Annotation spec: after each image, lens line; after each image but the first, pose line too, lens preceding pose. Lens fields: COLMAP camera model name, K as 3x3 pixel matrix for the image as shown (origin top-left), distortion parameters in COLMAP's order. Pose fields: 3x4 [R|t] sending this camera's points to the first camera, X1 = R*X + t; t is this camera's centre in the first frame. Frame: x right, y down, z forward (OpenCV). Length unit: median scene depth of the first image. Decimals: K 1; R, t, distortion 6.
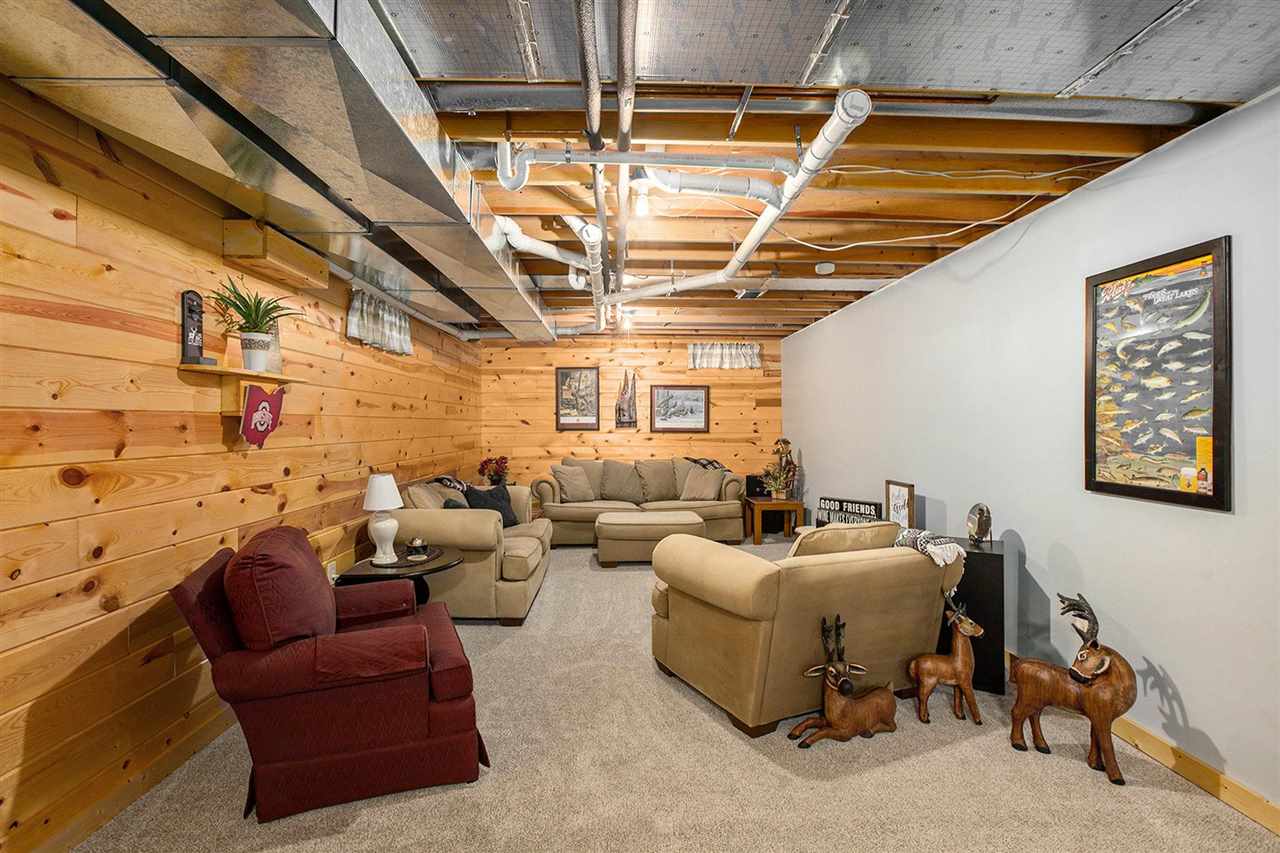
lens RADIAL K [[587.4, 0, 638.8], [0, 587.4, 427.2], [0, 0, 1]] dist [-0.013594, 0.000881]
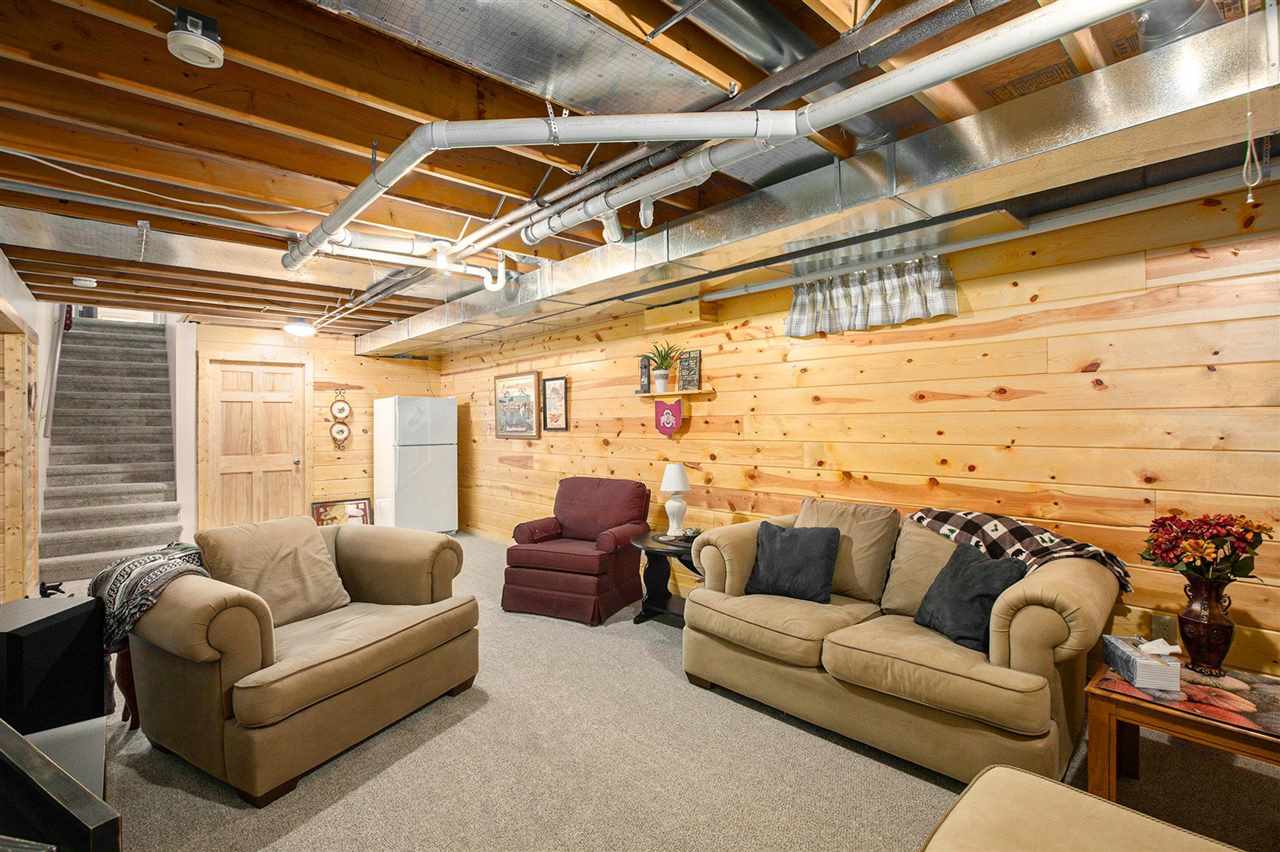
lens RADIAL K [[587.4, 0, 639.8], [0, 587.4, 424.7], [0, 0, 1]] dist [-0.013594, 0.000881]
pose [[-0.756769, 0.005187, -0.653662, 0.643083], [0.003543, 0.999986, 0.003834, -0.009793], [0.653673, 0.000585, -0.756777, 2.830305]]
